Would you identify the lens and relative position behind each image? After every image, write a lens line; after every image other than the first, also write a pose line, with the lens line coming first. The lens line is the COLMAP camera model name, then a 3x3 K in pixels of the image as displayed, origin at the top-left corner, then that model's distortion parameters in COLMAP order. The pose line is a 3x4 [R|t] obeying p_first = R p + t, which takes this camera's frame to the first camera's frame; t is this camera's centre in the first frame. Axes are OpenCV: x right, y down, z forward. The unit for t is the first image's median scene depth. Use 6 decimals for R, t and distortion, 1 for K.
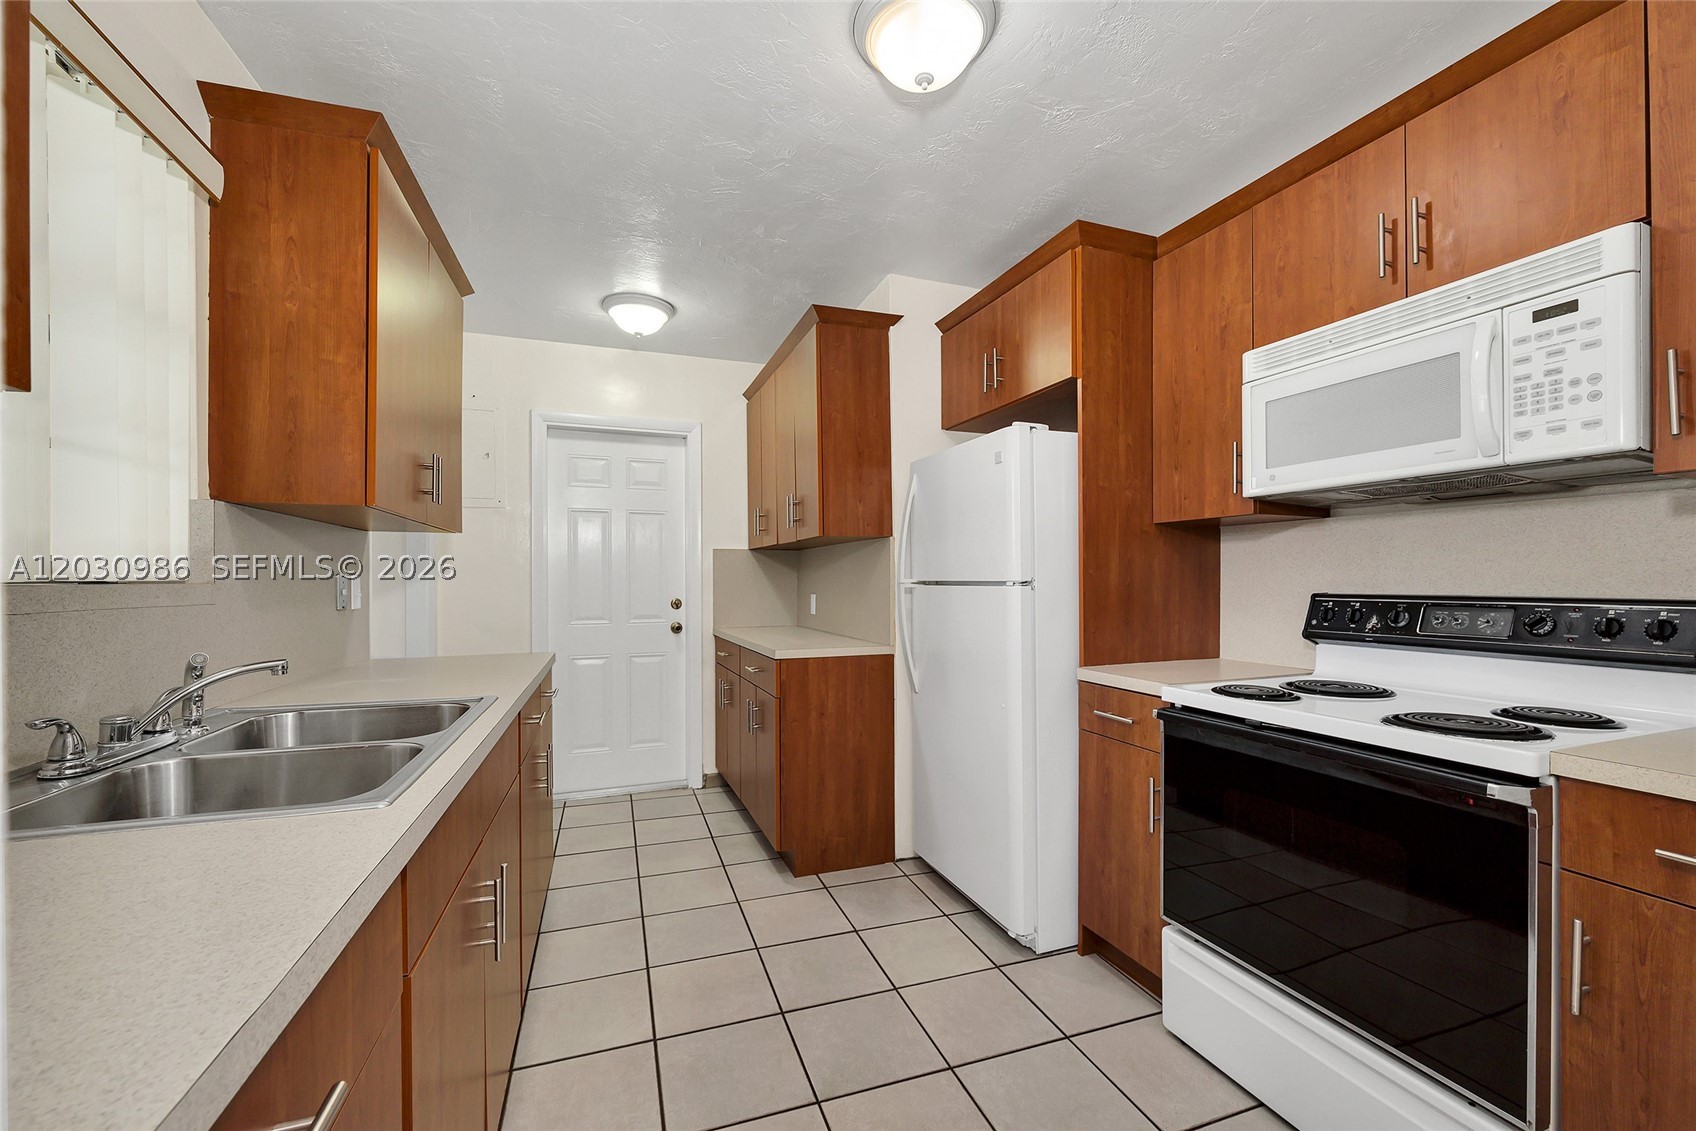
lens RADIAL K [[684.1, 0, 852.7], [0, 684.1, 580.9], [0, 0, 1]] dist [-0.005876, 0.000280]
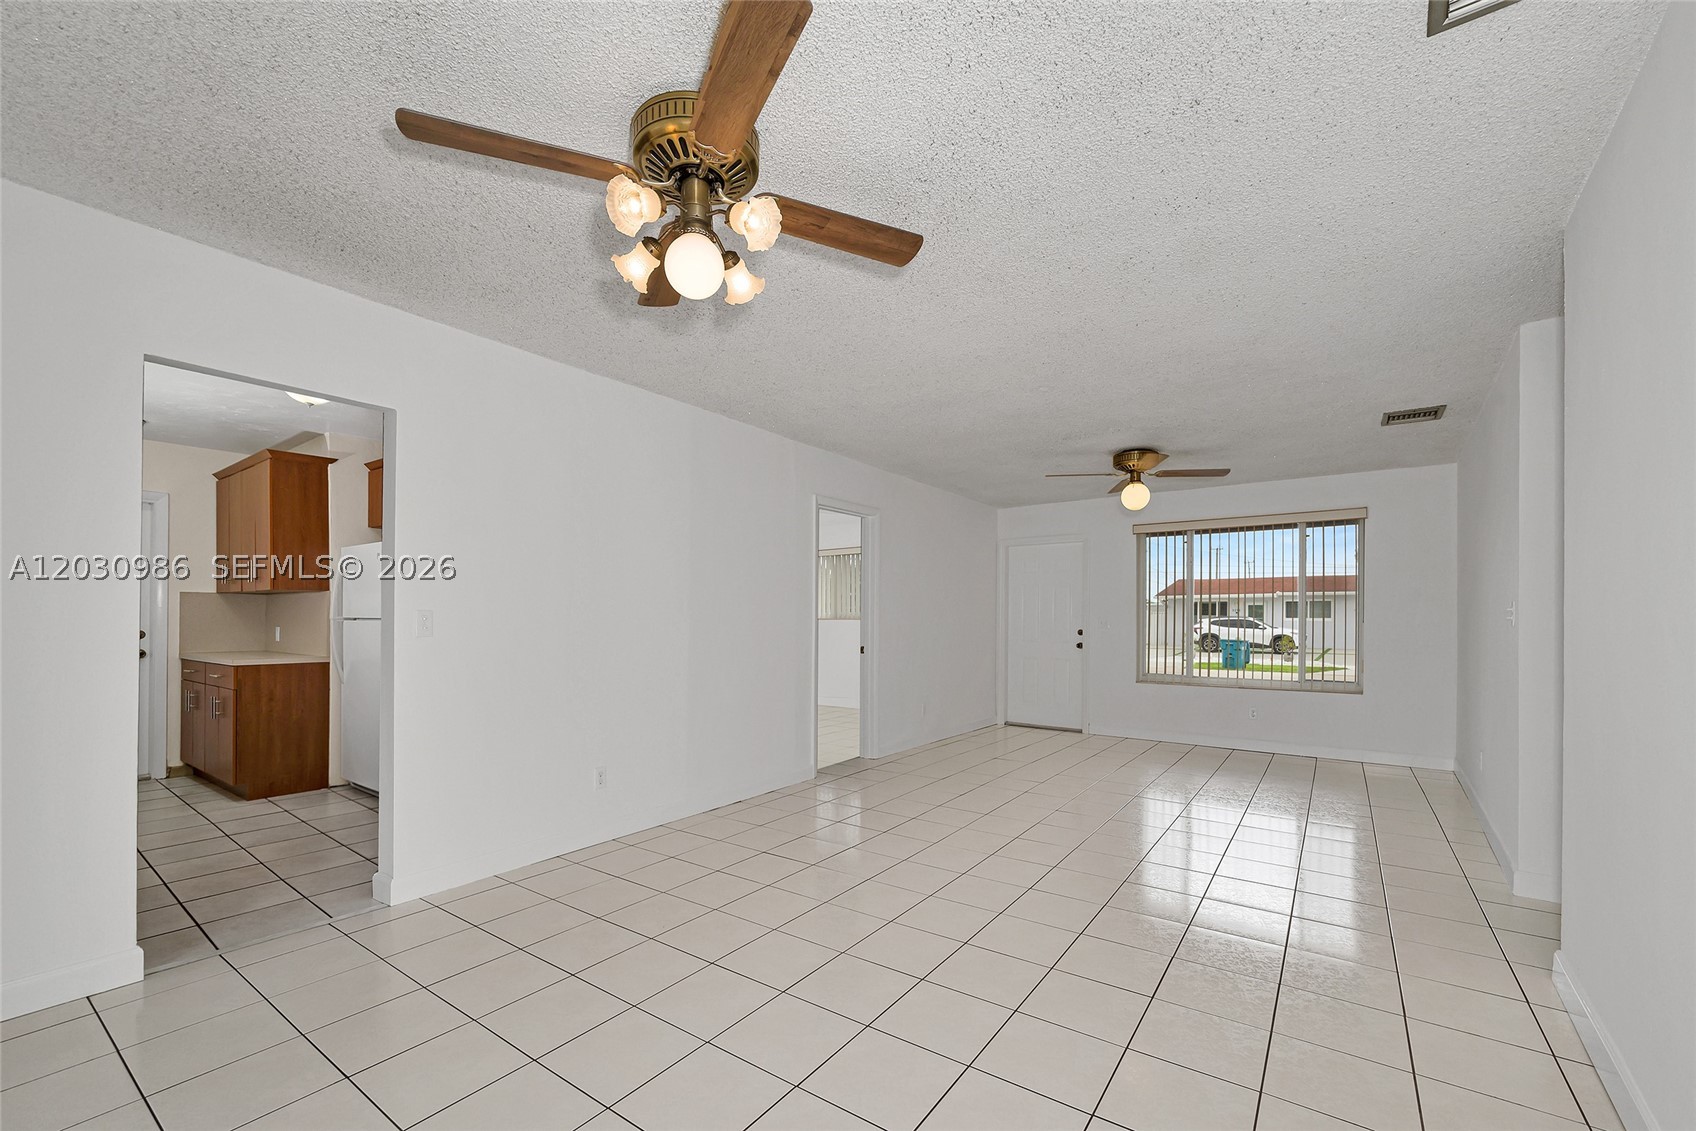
lens RADIAL K [[684.1, 0, 861.9], [0, 684.1, 606.7], [0, 0, 1]] dist [-0.005876, 0.000280]
pose [[0.832223, 0.008874, 0.554370, 0.223105], [-0.001964, 0.999913, -0.013059, -0.006895], [-0.554437, 0.009779, 0.832168, -1.123090]]
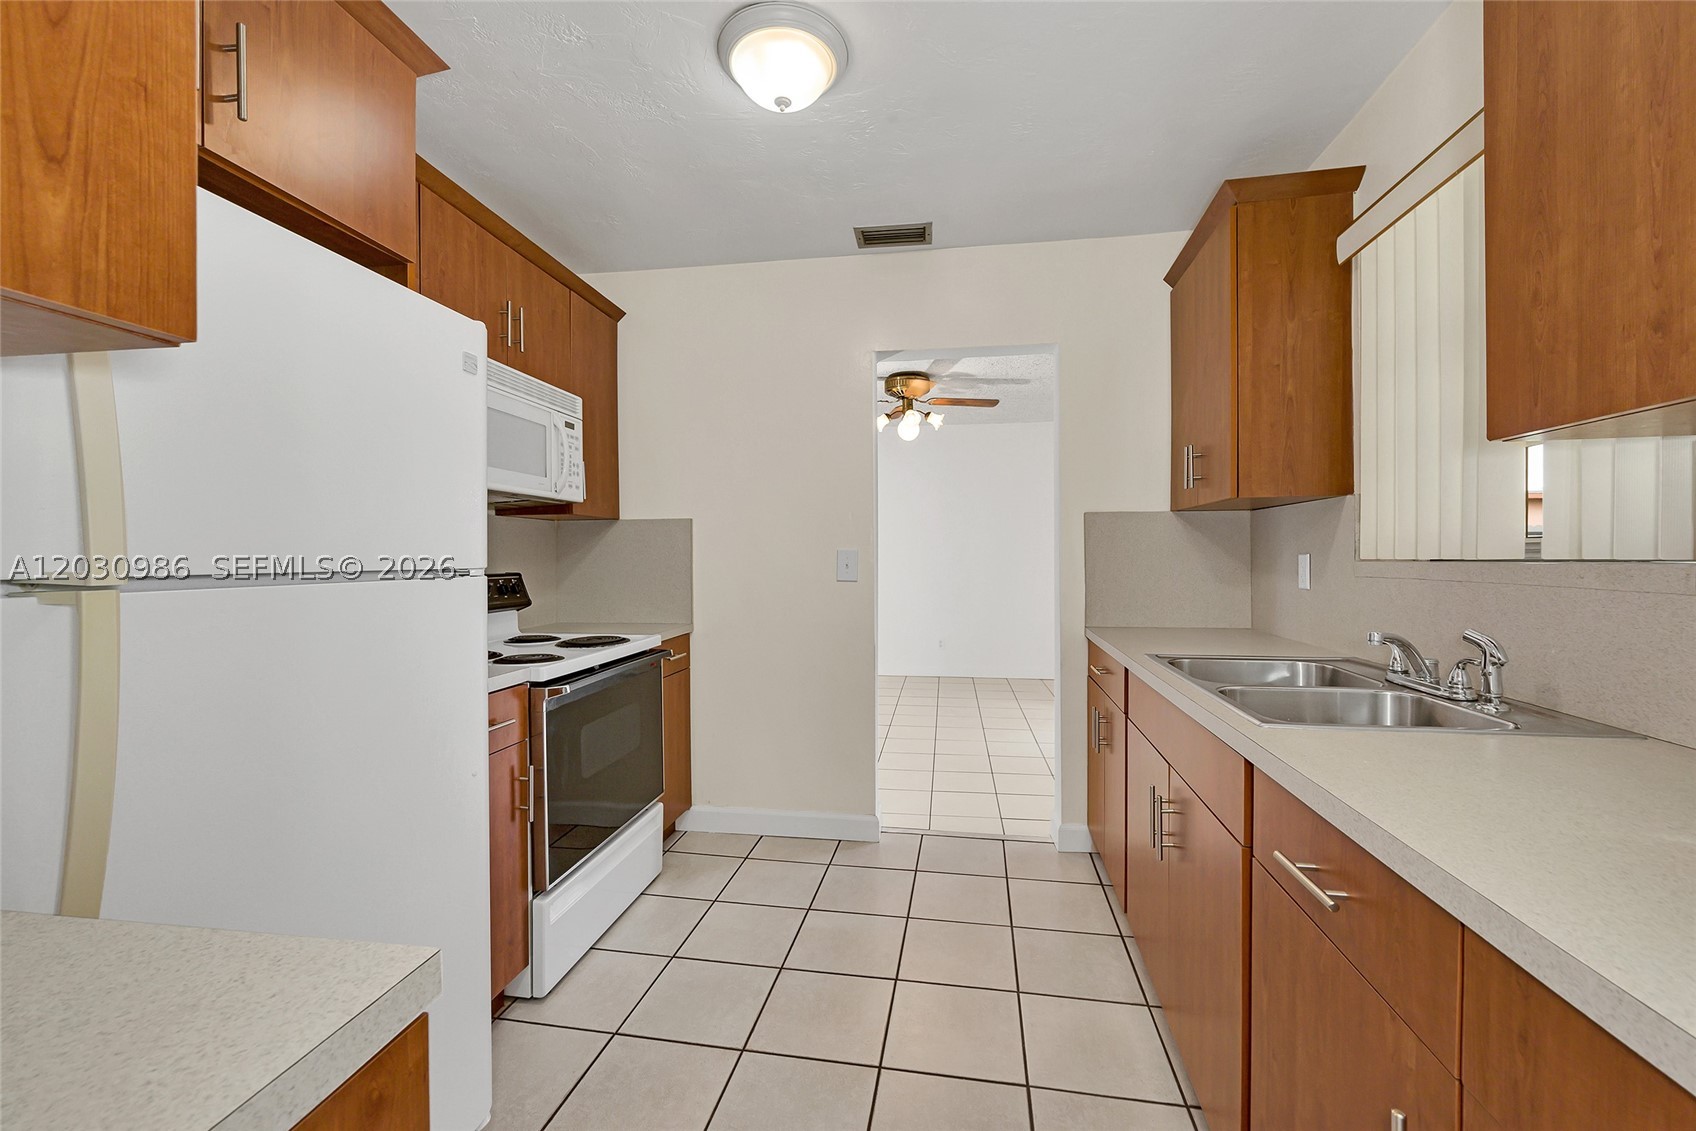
lens RADIAL K [[684.1, 0, 849.8], [0, 684.1, 565.4], [0, 0, 1]] dist [-0.005876, 0.000280]
pose [[-0.869307, 0.000633, 0.494272, -0.230600], [0.009235, 0.999845, 0.014963, -0.005816], [-0.494186, 0.017572, -0.869179, 0.836431]]
